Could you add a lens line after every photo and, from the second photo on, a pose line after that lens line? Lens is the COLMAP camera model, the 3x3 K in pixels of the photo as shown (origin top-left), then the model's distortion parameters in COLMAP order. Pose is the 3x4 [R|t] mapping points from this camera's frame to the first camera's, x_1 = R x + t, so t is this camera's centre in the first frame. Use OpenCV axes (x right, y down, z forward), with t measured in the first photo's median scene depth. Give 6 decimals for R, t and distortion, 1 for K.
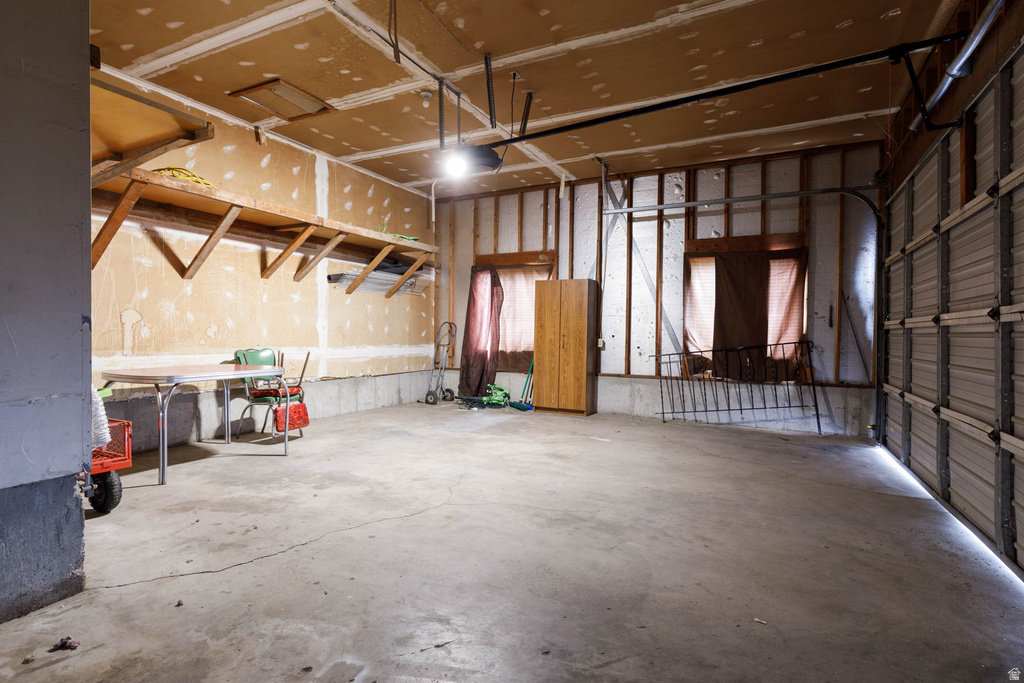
lens RADIAL K [[522.6, 0, 512.1], [0, 522.6, 340.5], [0, 0, 1]] dist [-0.000842, 0.000238]
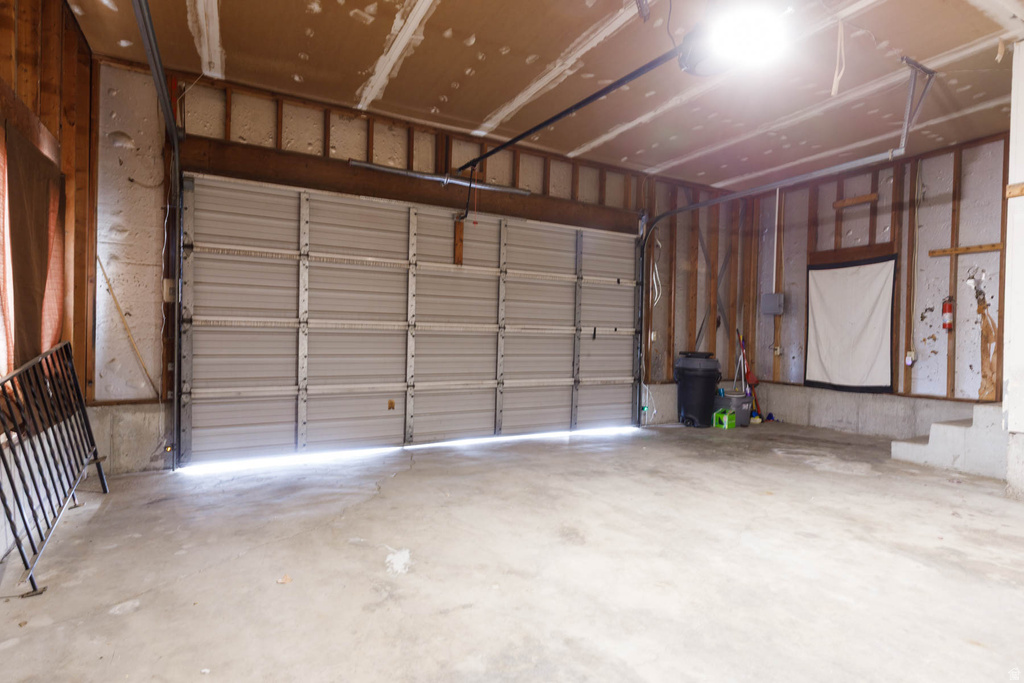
lens RADIAL K [[522.6, 0, 510.9], [0, 522.6, 341.5], [0, 0, 1]] dist [-0.000842, 0.000238]
pose [[-0.820981, -0.027418, 0.570298, -0.259558], [-0.018286, 0.999597, 0.021734, -0.029872], [-0.570663, 0.007415, -0.821151, 1.963425]]
